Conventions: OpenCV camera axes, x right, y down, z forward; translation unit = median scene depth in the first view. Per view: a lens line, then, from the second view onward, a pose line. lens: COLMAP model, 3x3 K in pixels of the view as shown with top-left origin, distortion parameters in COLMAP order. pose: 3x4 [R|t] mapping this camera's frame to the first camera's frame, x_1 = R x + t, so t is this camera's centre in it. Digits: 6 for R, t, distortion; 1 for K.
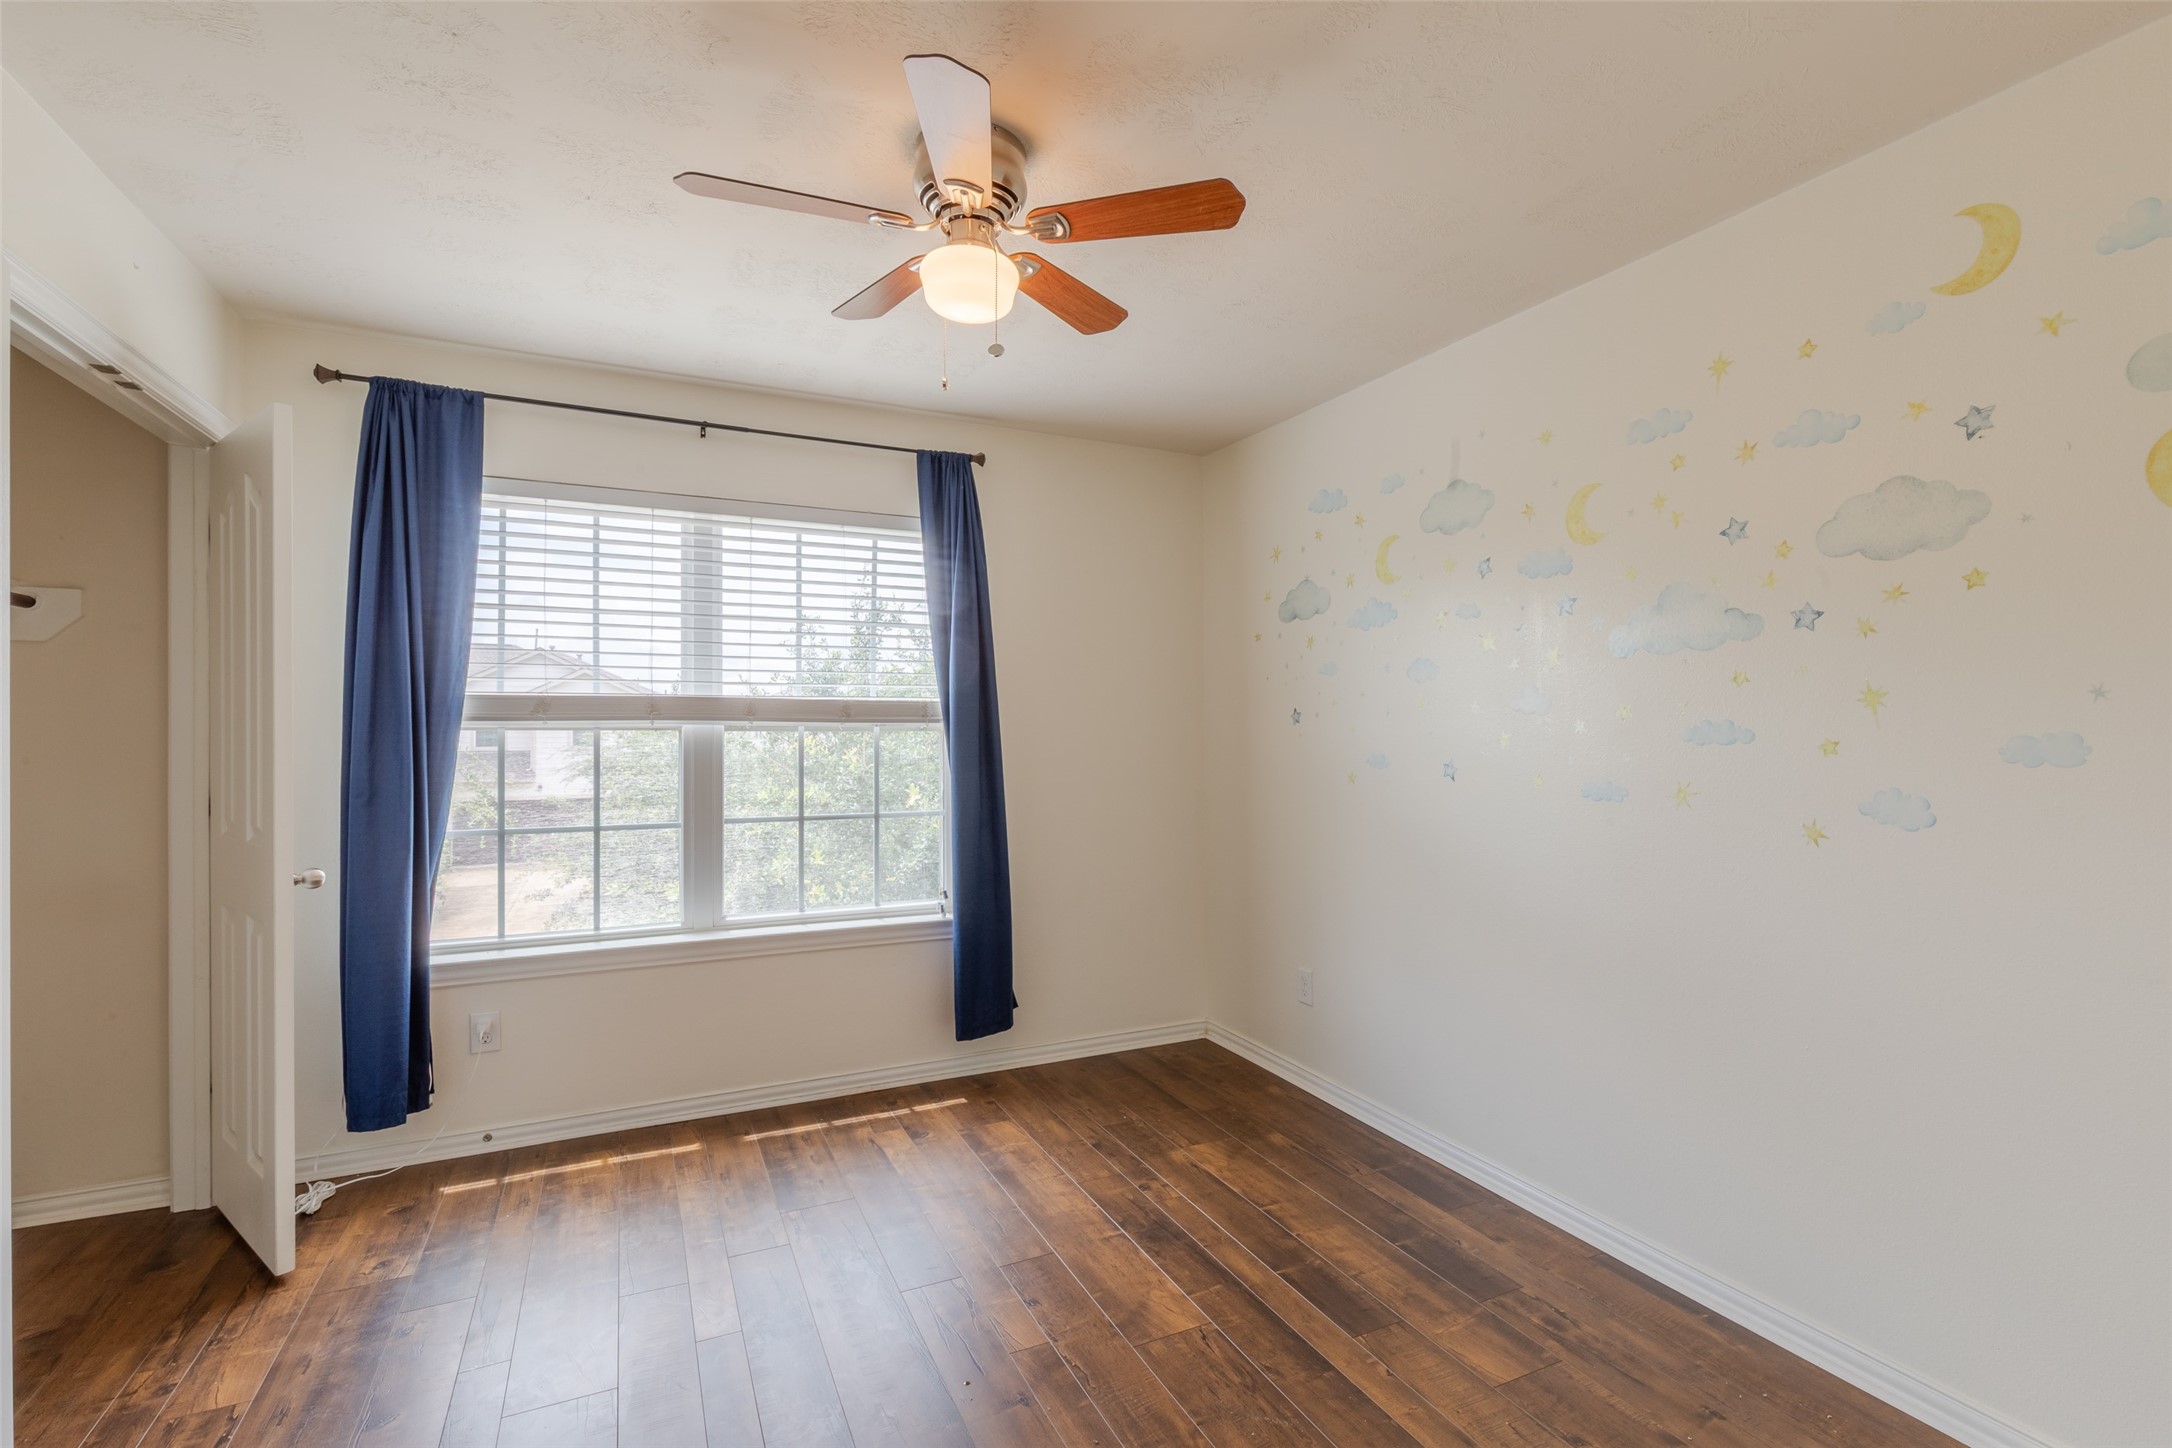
lens RADIAL K [[1004.6, 0, 1095.5], [0, 1004.6, 733.8], [0, 0, 1]] dist [0.000128, -0.001684]
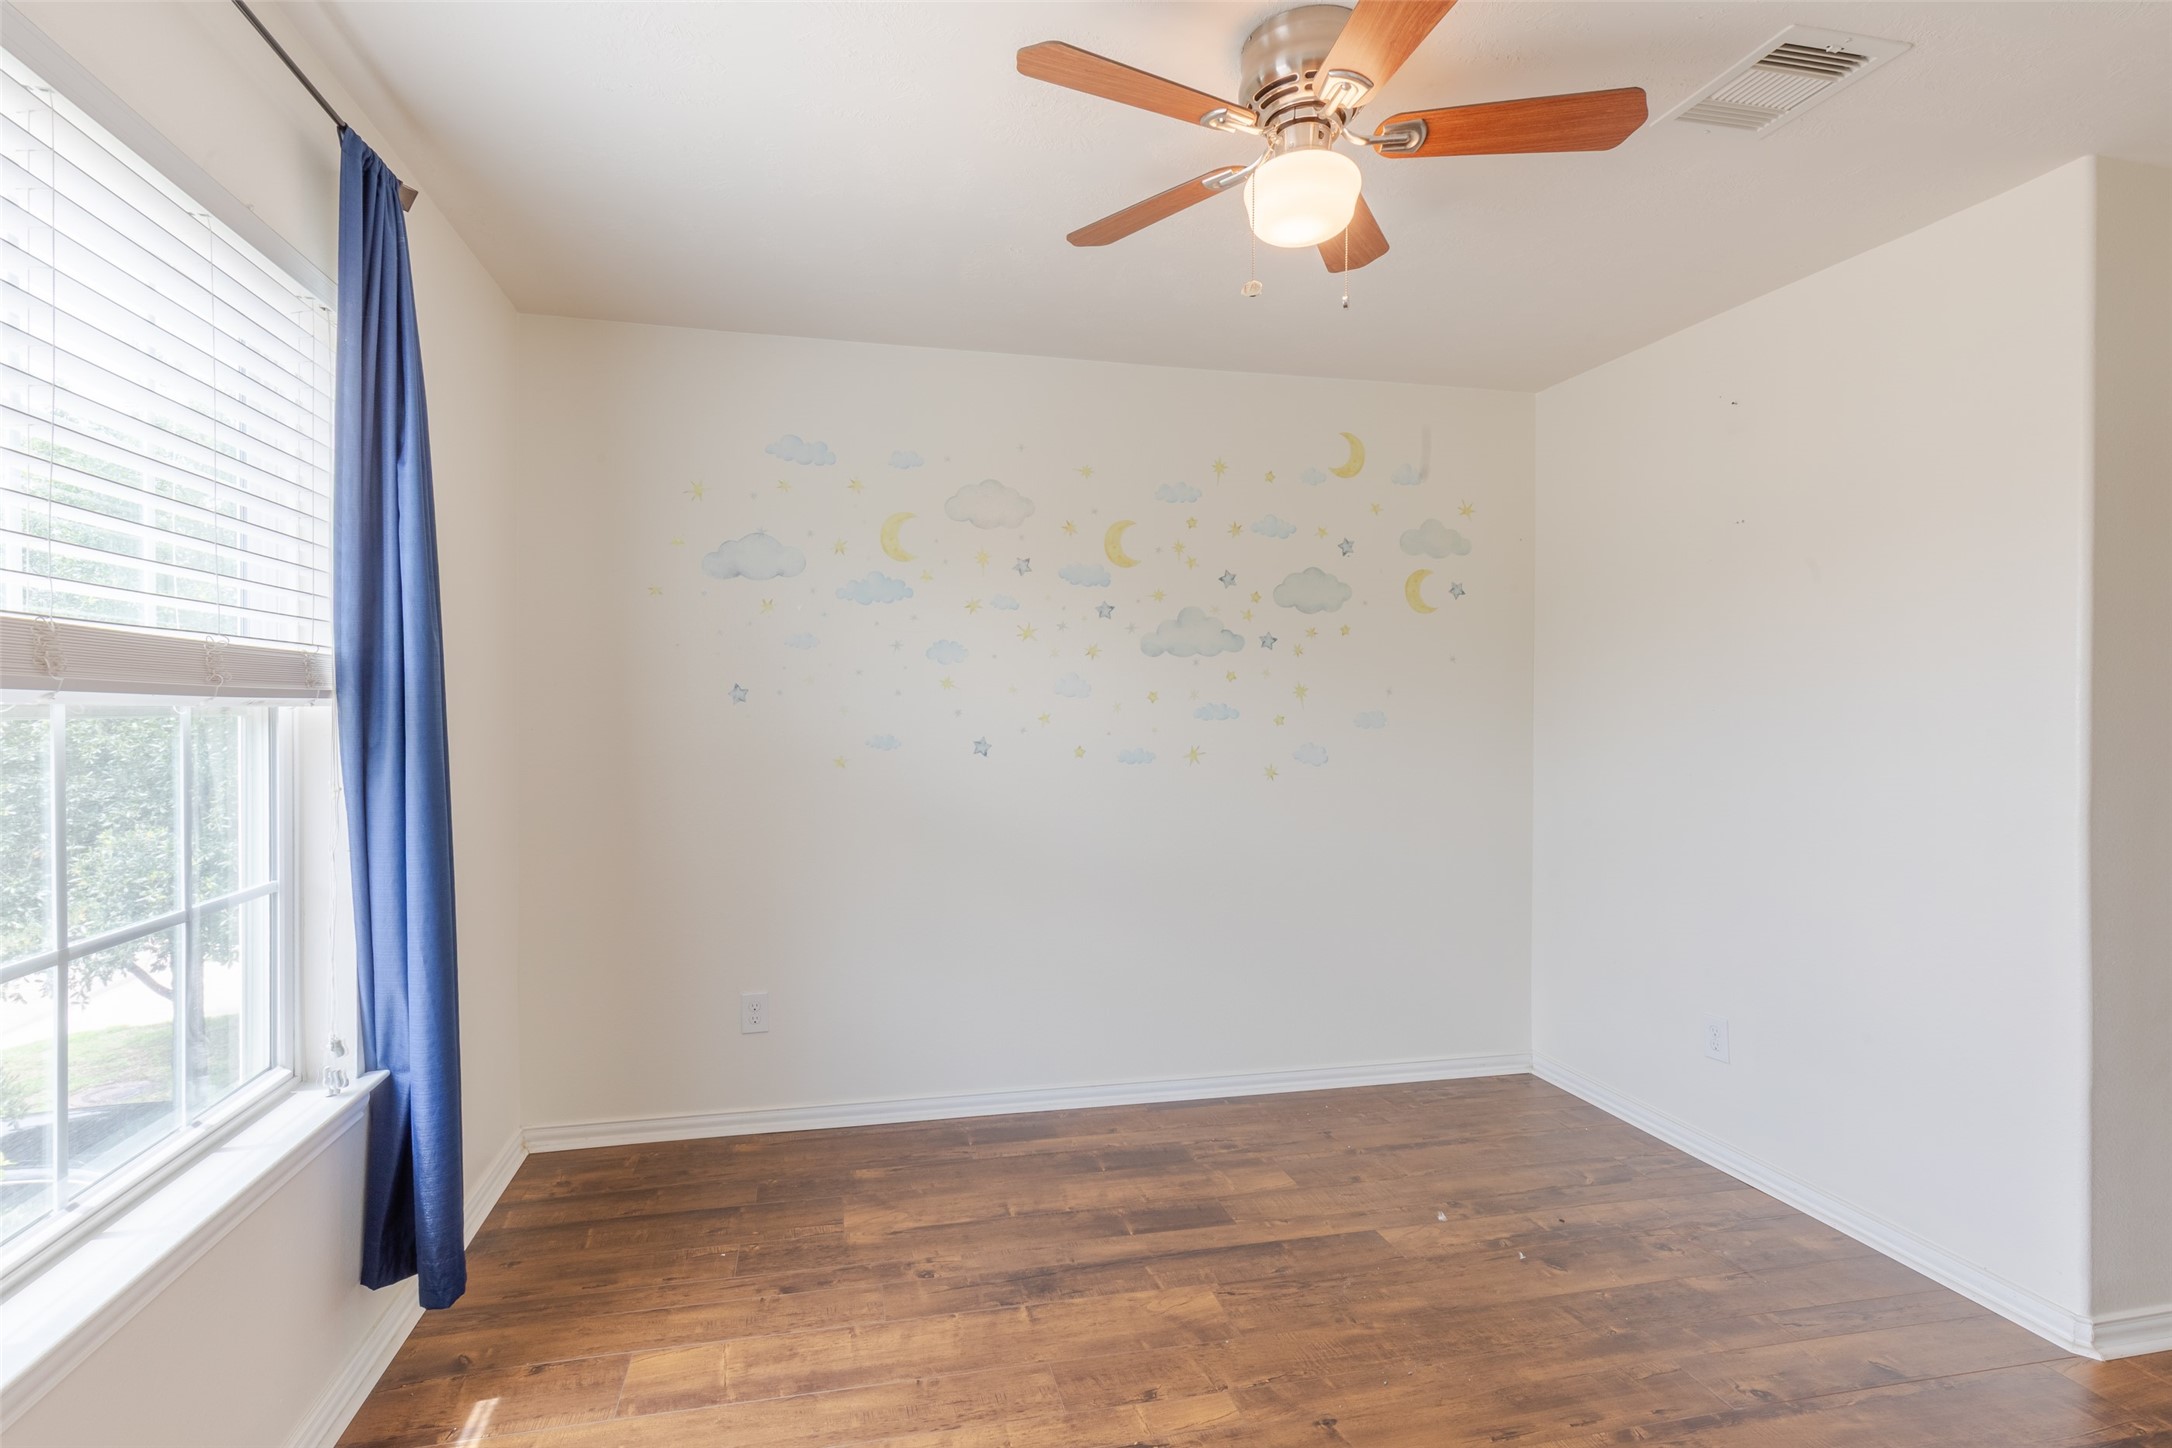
lens RADIAL K [[1004.6, 0, 1079.7], [0, 1004.6, 716.1], [0, 0, 1]] dist [0.000128, -0.001684]
pose [[0.220284, -0.008267, 0.975401, -0.739463], [0.003907, 0.999964, 0.007592, -0.005434], [-0.975428, 0.002139, 0.220309, 0.726764]]
